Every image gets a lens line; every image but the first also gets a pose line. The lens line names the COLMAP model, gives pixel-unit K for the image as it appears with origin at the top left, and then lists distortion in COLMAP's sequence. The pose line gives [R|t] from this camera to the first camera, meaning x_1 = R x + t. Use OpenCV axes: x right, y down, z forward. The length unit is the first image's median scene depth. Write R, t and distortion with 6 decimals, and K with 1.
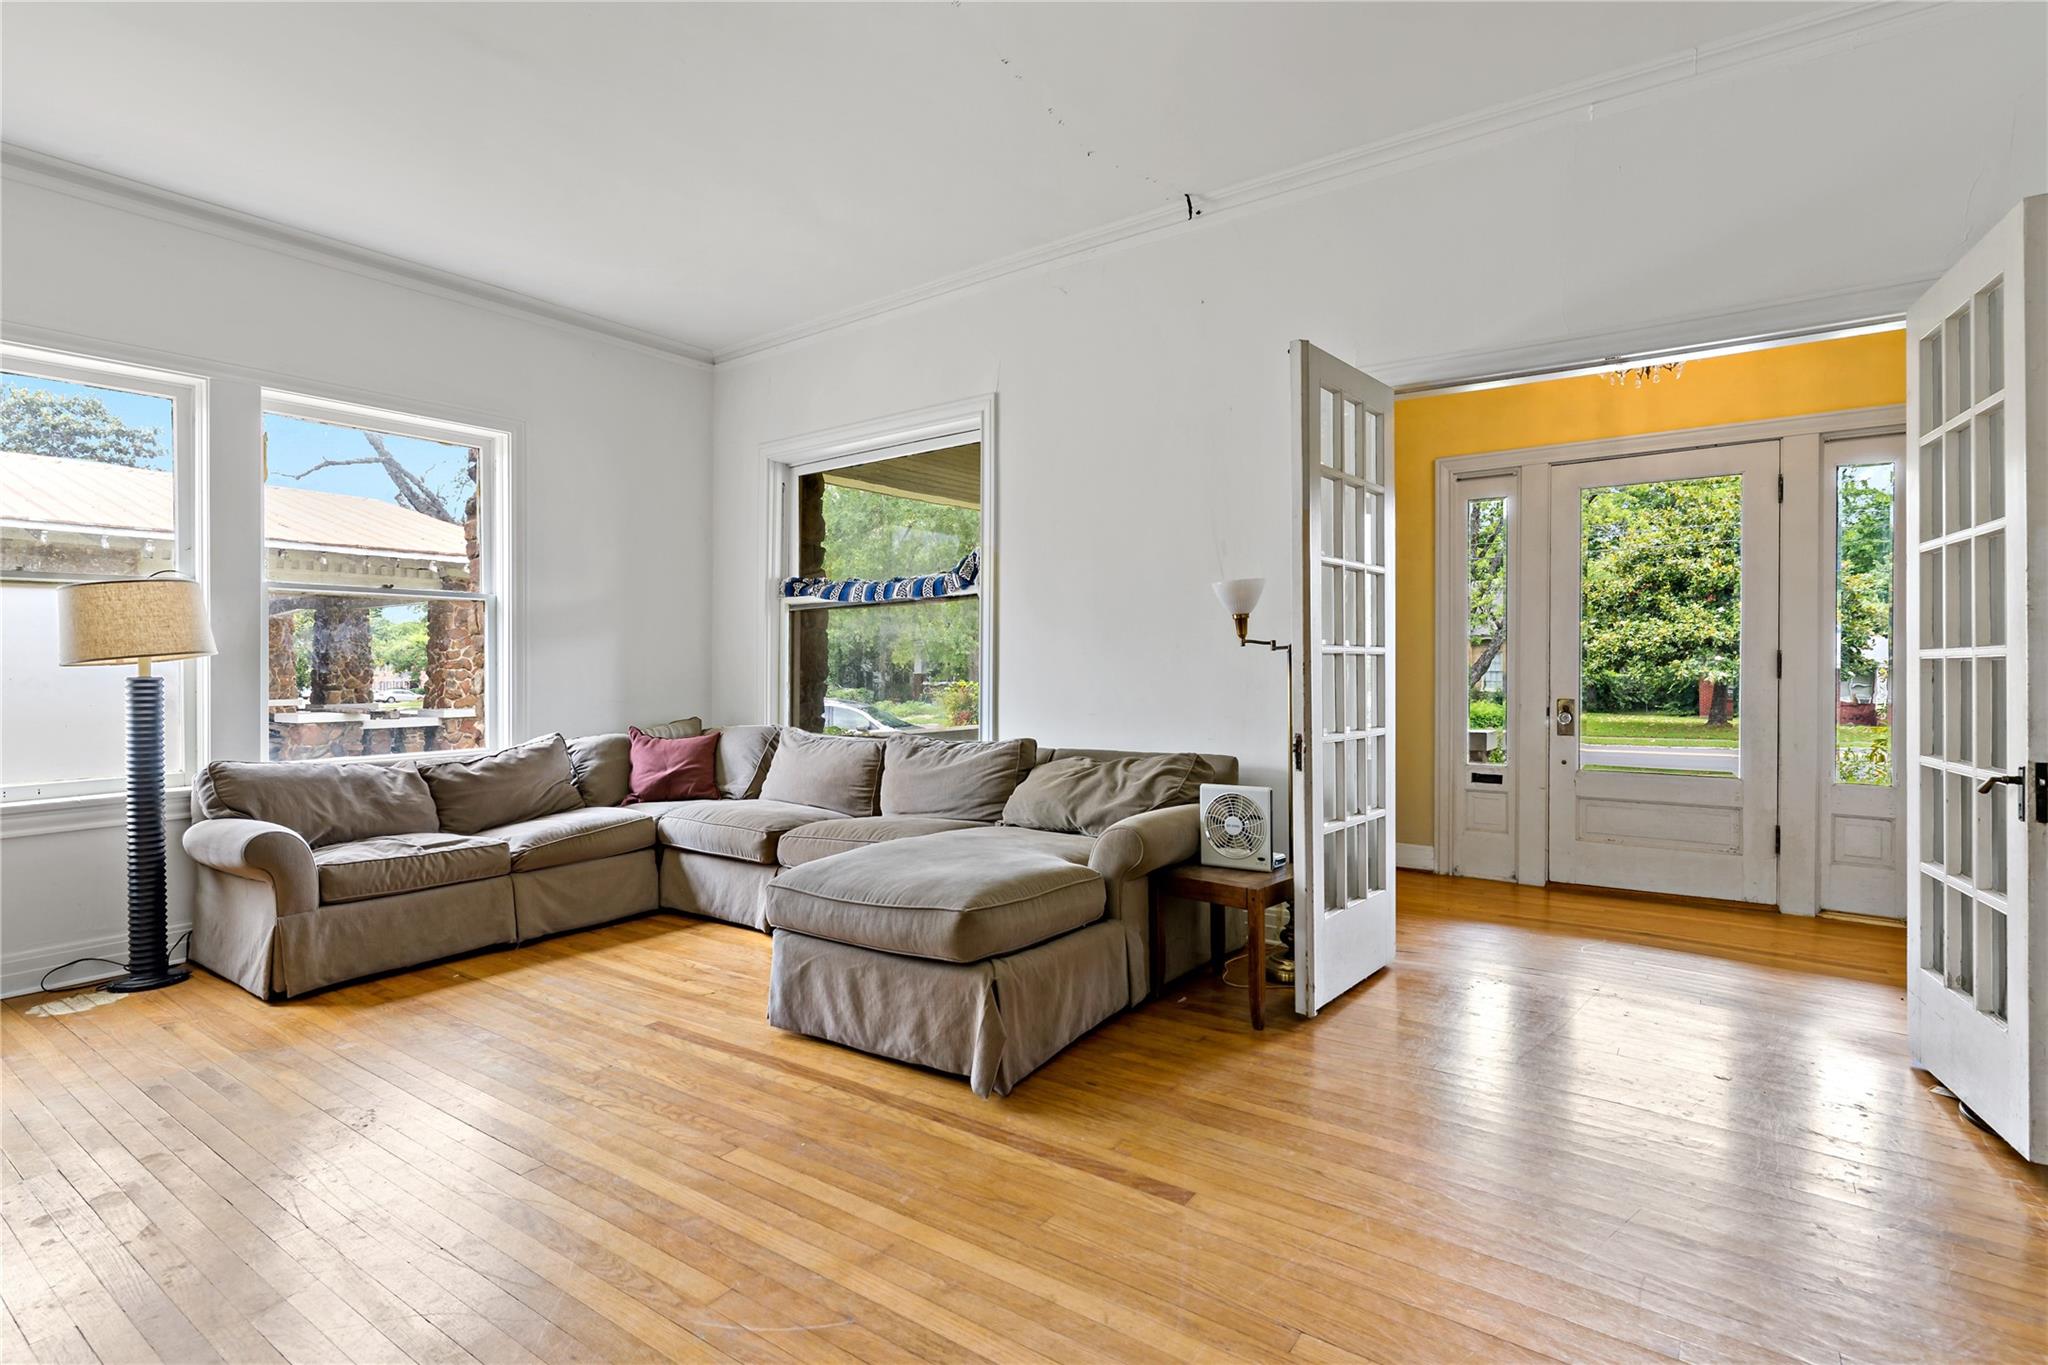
lens RADIAL K [[982.0, 0, 1031.3], [0, 982.0, 667.9], [0, 0, 1]] dist [-0.000790, 0.001331]
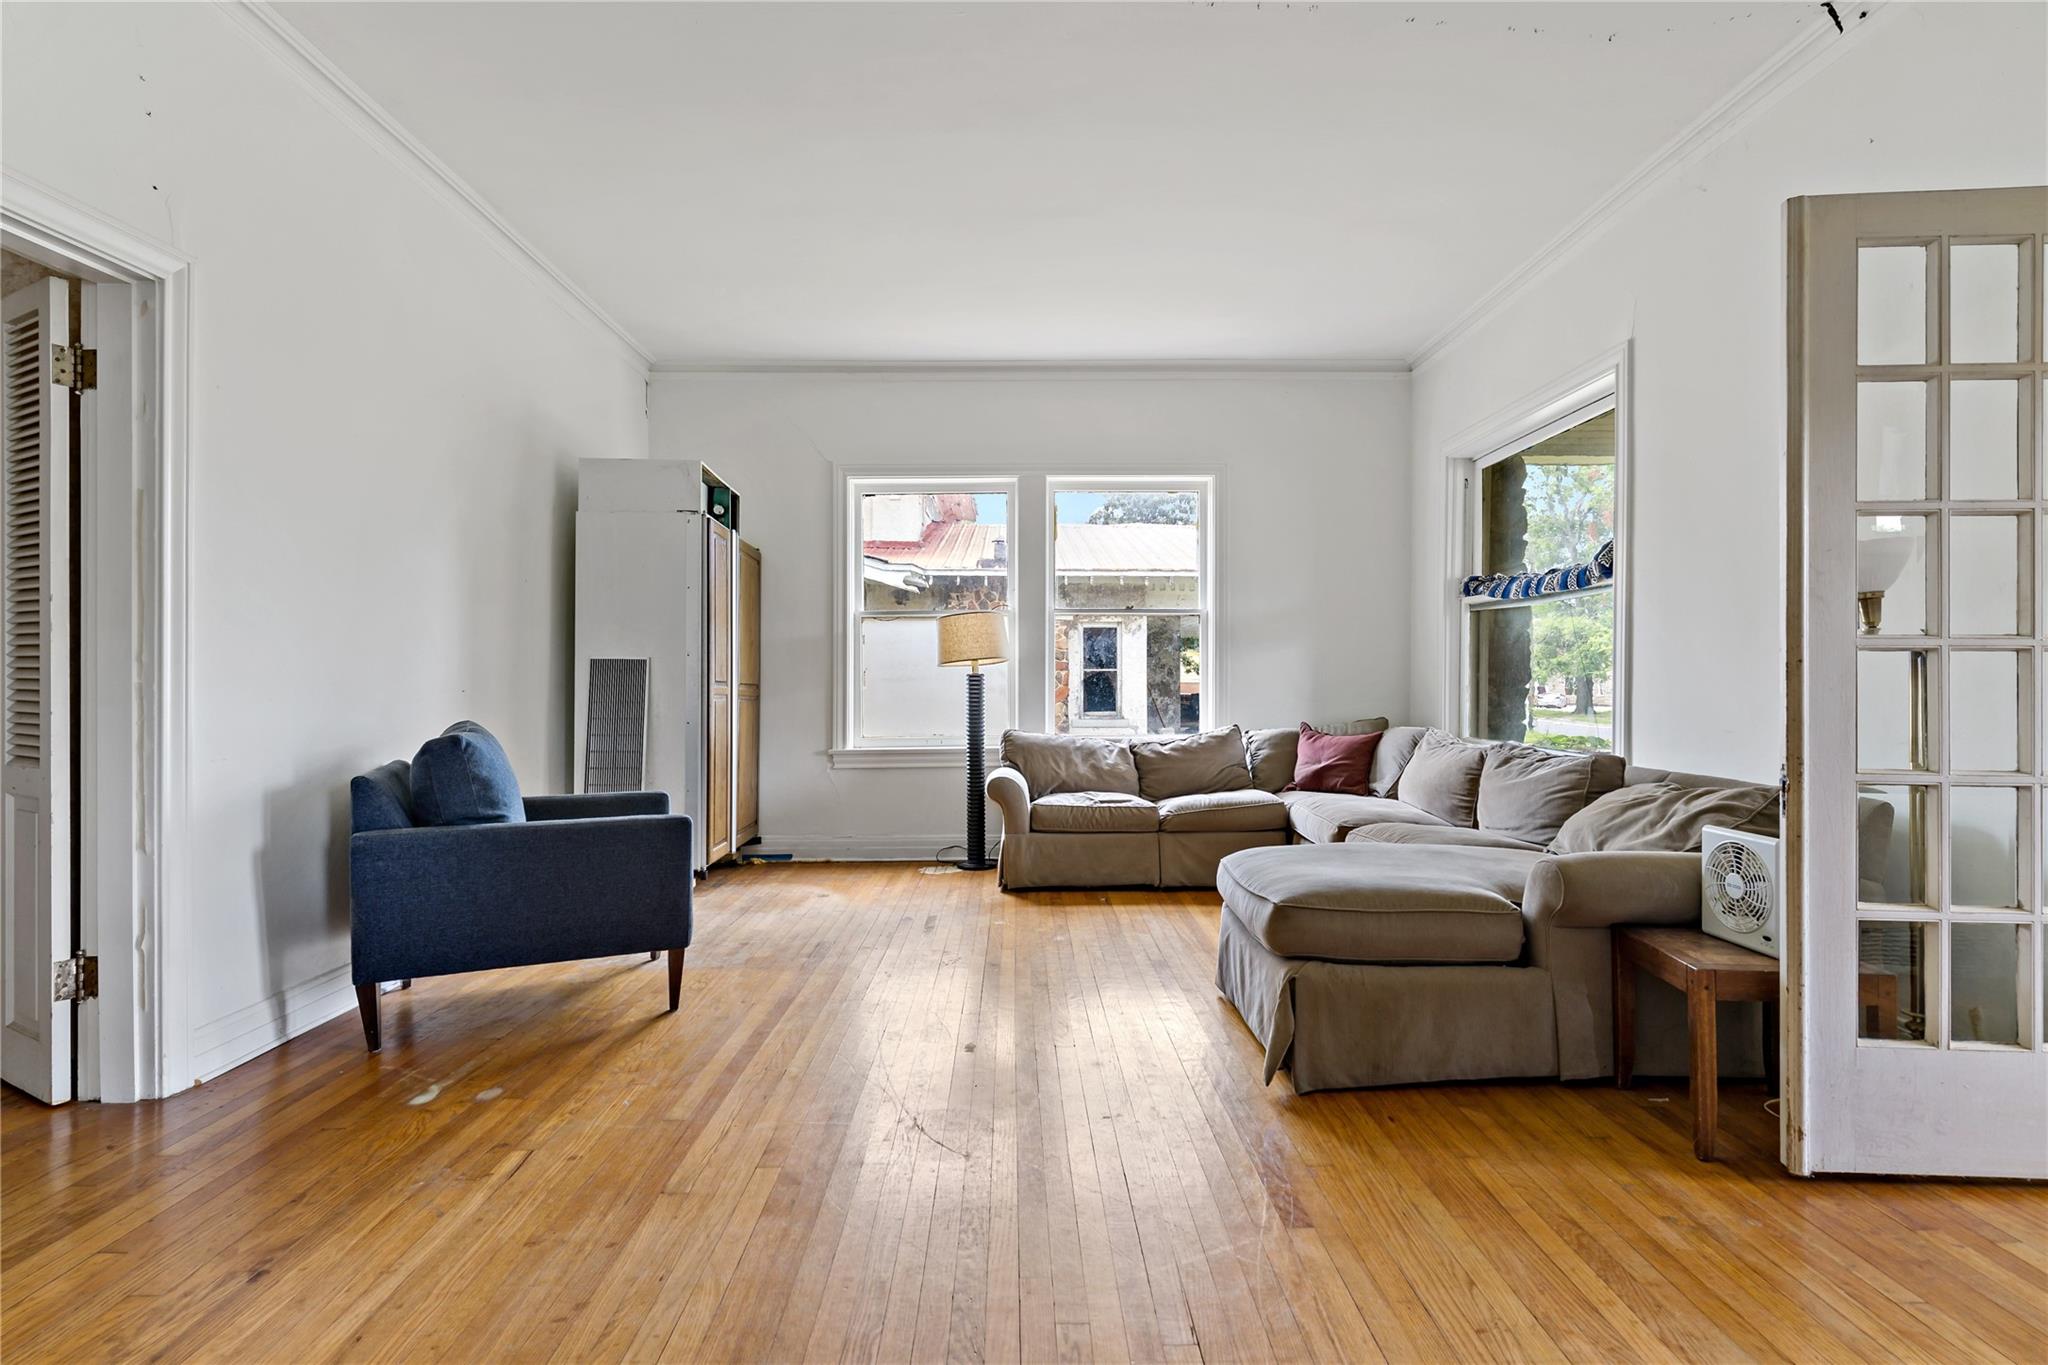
lens RADIAL K [[982.0, 0, 1021.9], [0, 982.0, 676.0], [0, 0, 1]] dist [-0.000790, 0.001331]
pose [[0.593225, 0.008488, -0.804992, 0.384057], [-0.004964, 0.999964, 0.006886, 0.001608], [0.805021, -0.000090, 0.593246, 0.111702]]
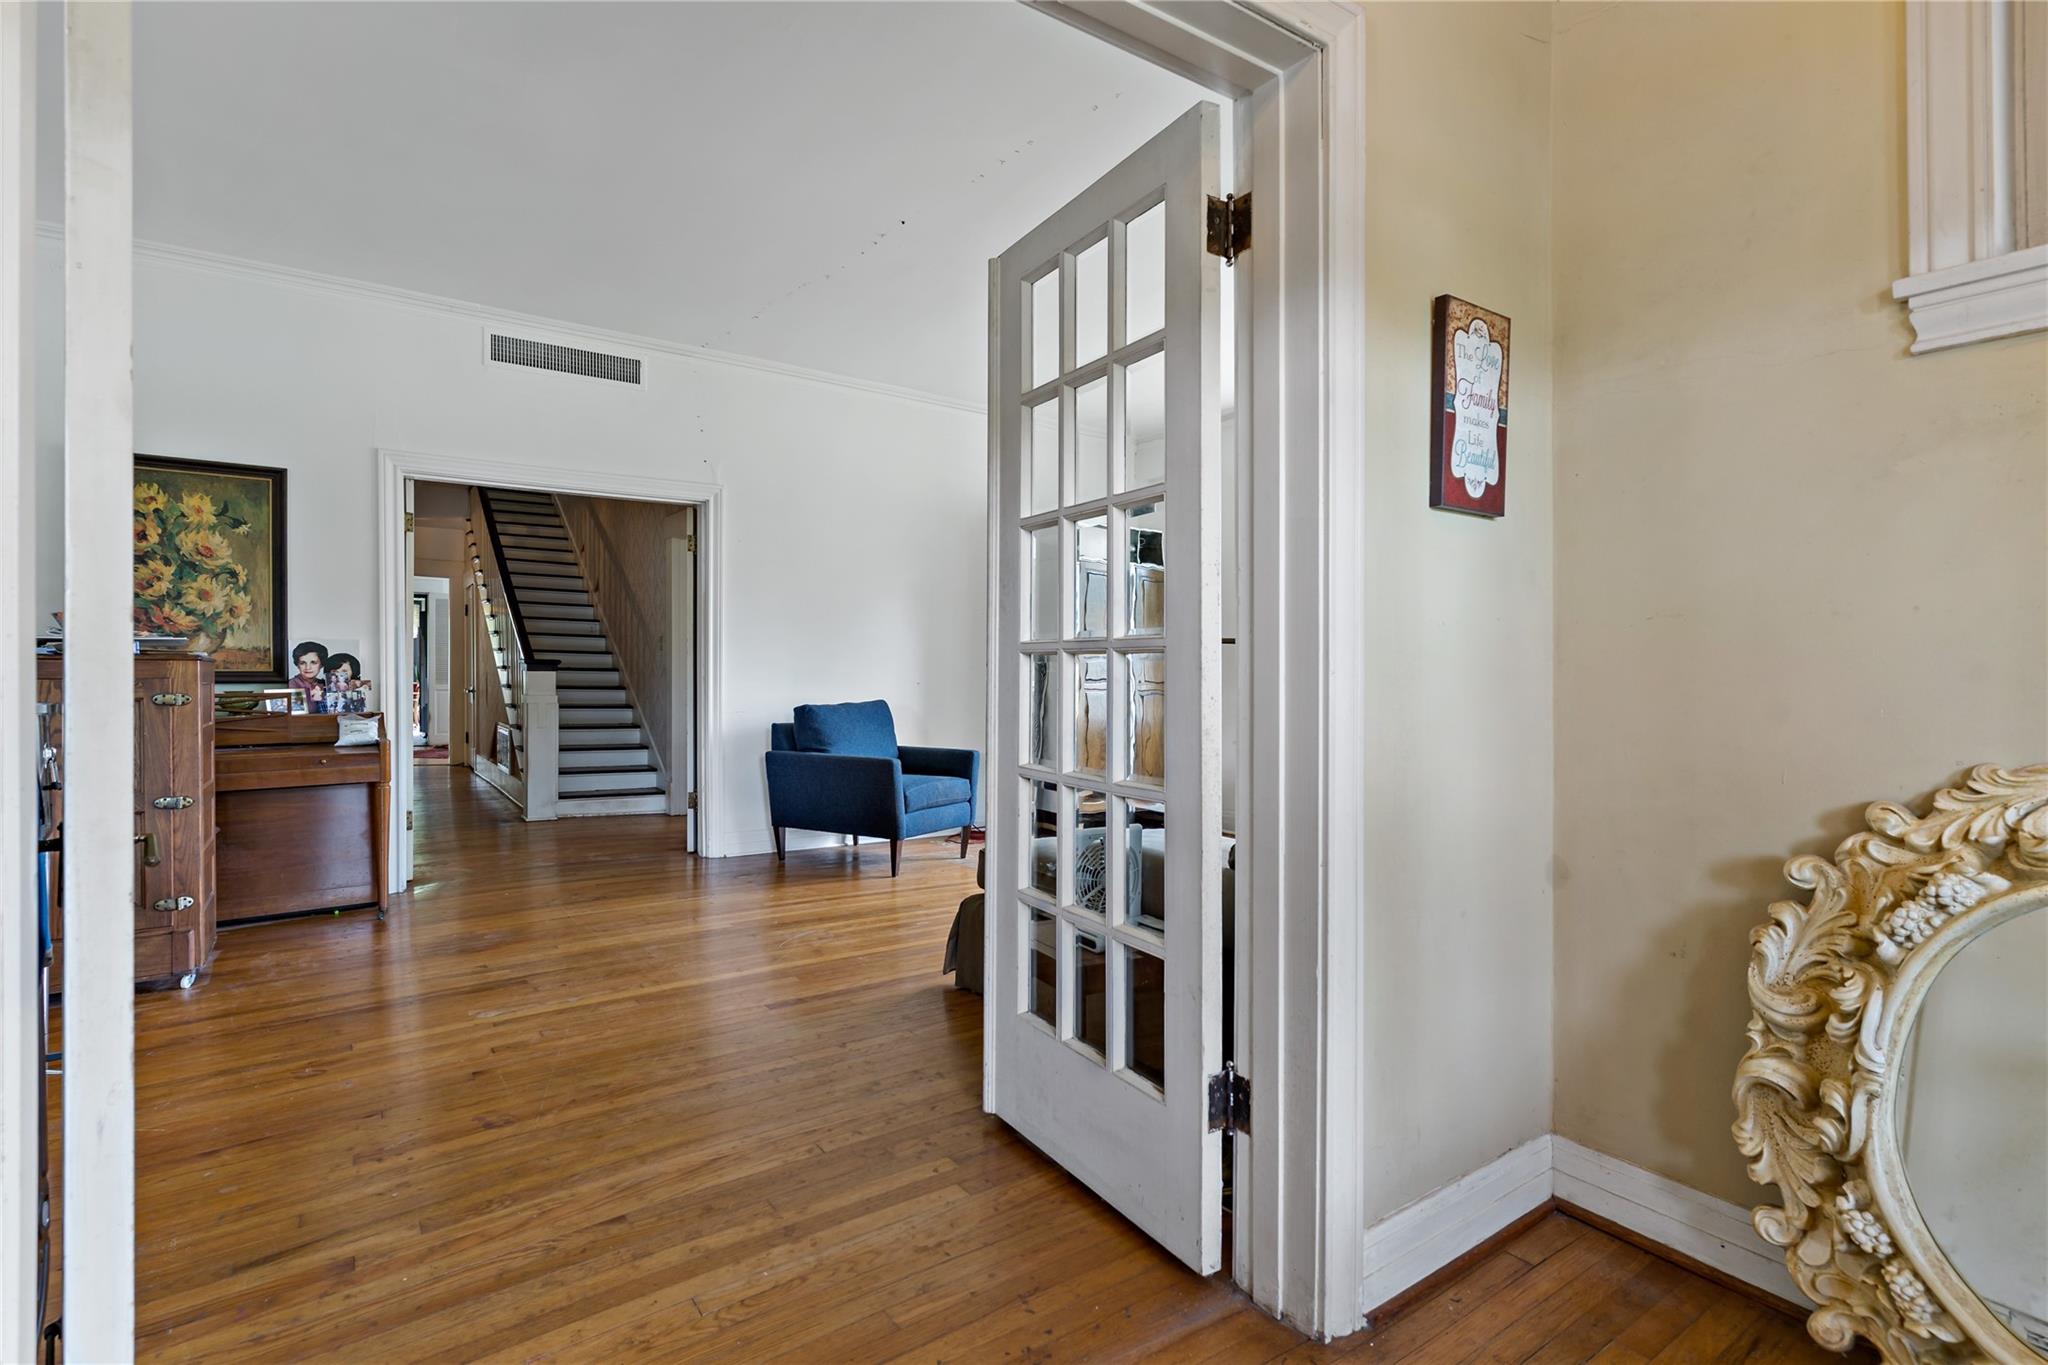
lens RADIAL K [[982.0, 0, 1030.5], [0, 982.0, 671.1], [0, 0, 1]] dist [-0.000790, 0.001331]
pose [[-0.319834, 0.008495, -0.947436, 0.764747], [0.003348, 0.999964, 0.007836, -0.005516], [0.947468, -0.000665, -0.319851, 0.959261]]
